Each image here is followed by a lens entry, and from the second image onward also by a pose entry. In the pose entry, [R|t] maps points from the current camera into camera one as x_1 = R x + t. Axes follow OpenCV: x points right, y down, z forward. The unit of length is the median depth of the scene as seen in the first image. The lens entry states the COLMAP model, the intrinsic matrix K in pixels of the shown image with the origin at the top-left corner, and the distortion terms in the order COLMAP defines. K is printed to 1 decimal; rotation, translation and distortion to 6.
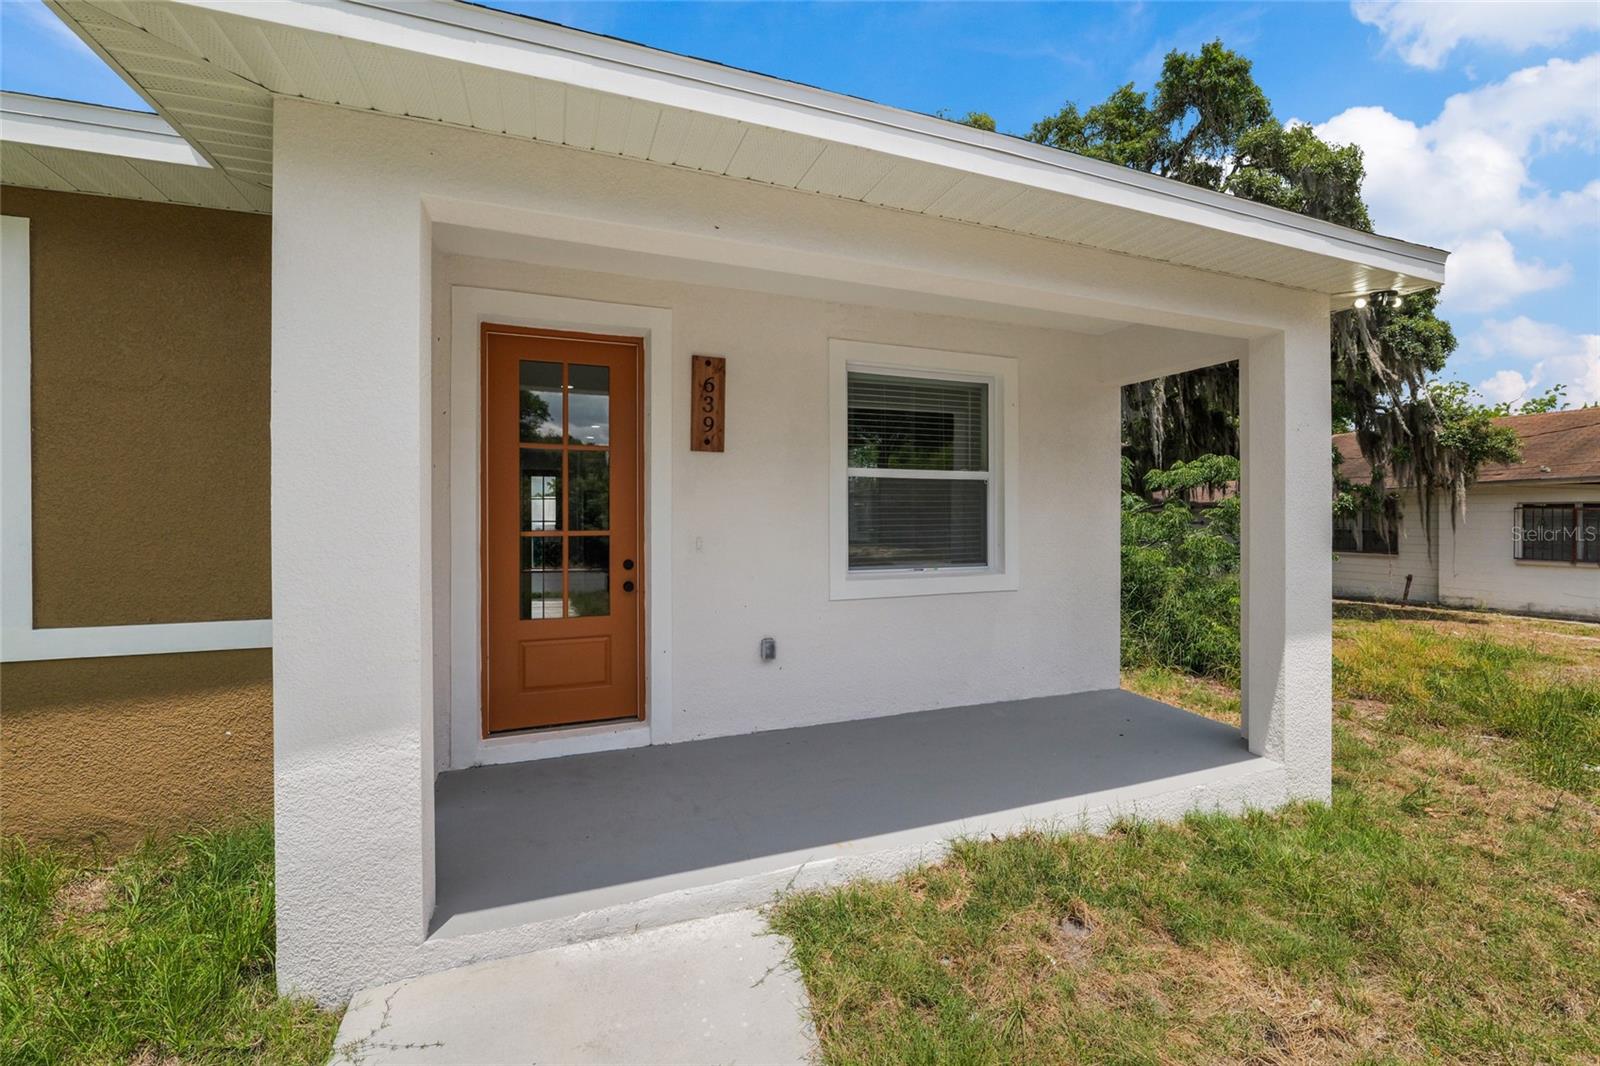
lens RADIAL K [[639.2, 0, 804.4], [0, 639.2, 519.3], [0, 0, 1]] dist [-0.017689, 0.000005]
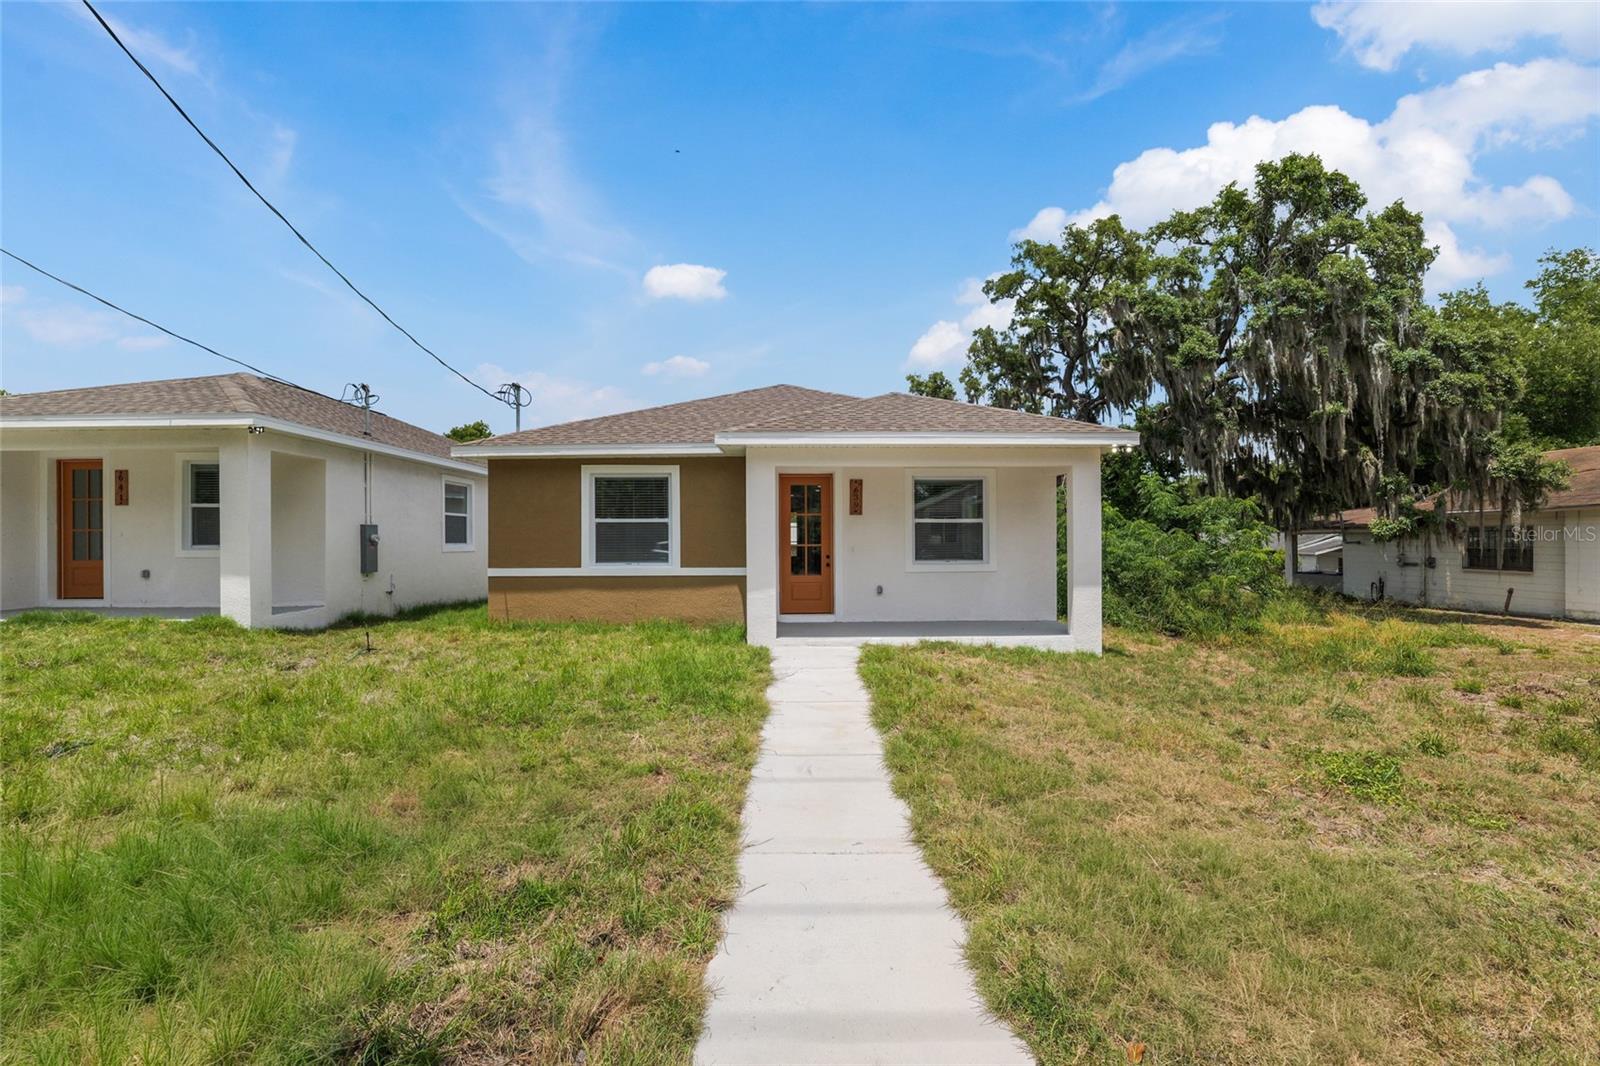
lens RADIAL K [[639.2, 0, 804.4], [0, 639.2, 519.3], [0, 0, 1]] dist [-0.017689, 0.000005]
pose [[0.938781, -0.010840, -0.344343, 0.493291], [0.000534, 0.999549, -0.030012, -0.005727], [0.344513, 0.027991, 0.938364, -1.380593]]
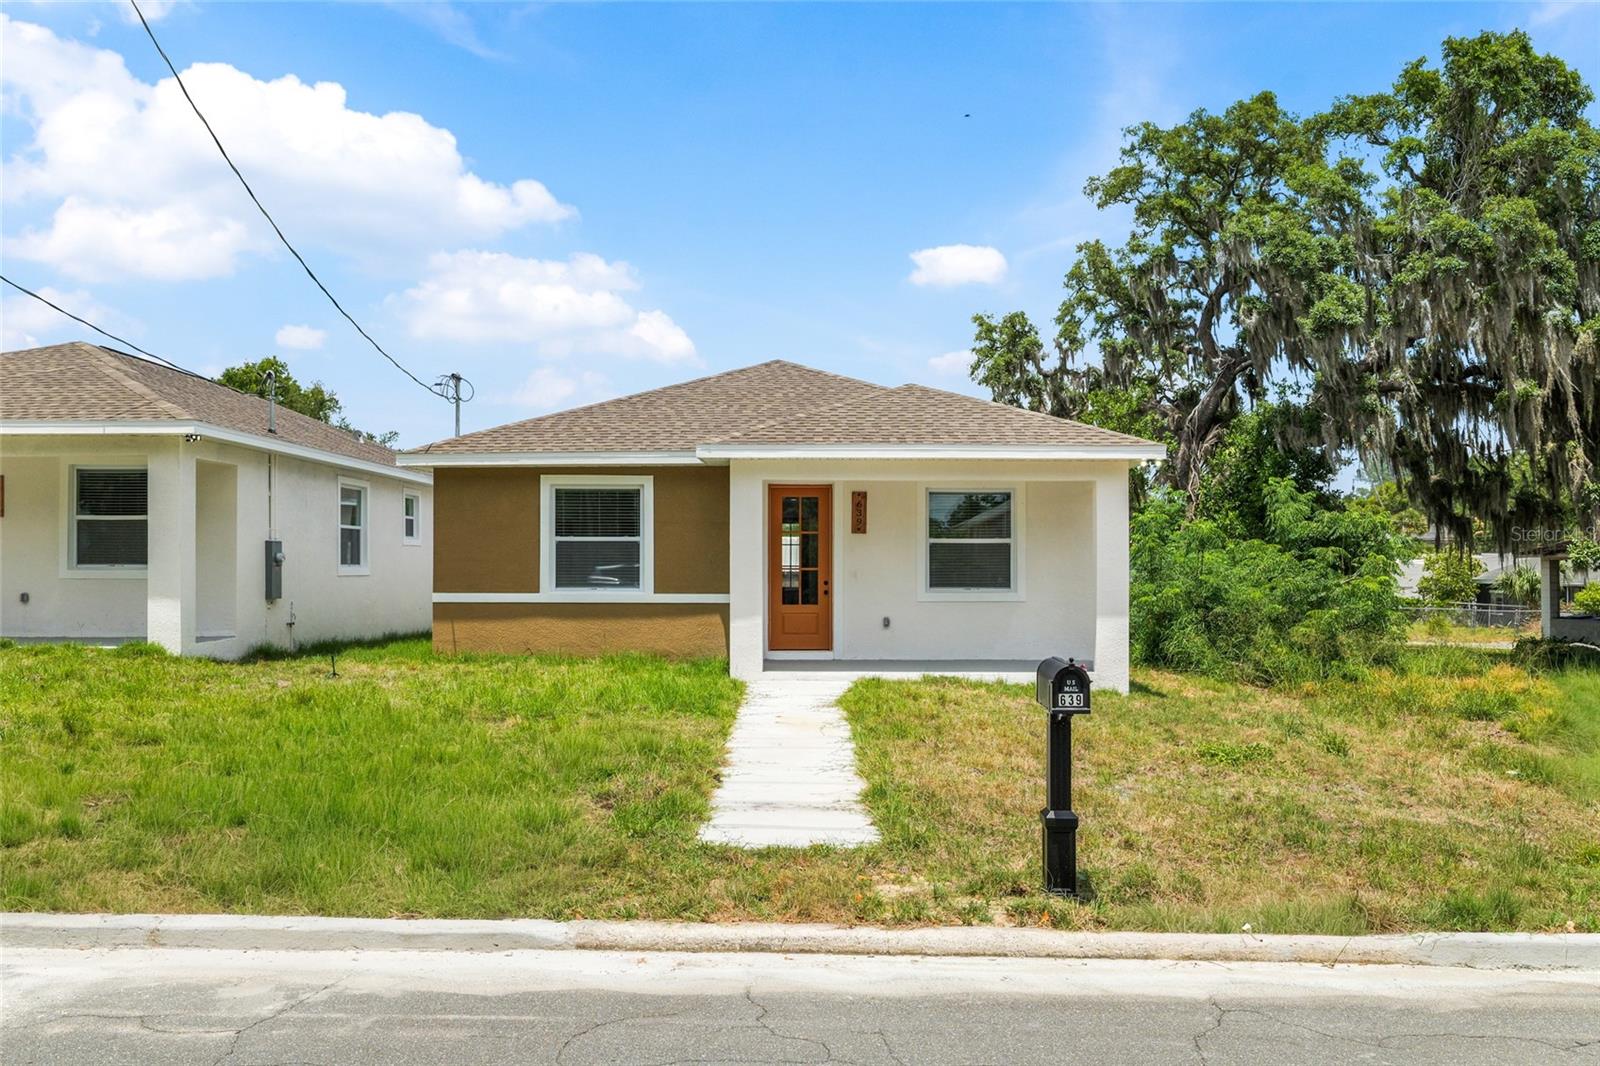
lens RADIAL K [[1181.0, 0, 800.0], [0, 1181.0, 533.0], [0, 0, 1]] dist [-0.027805, 0.000238]
pose [[0.928397, -0.003687, -0.371571, 1.048231], [-0.005792, 0.999686, -0.024391, -0.003249], [0.371544, 0.024797, 0.928084, -2.569903]]
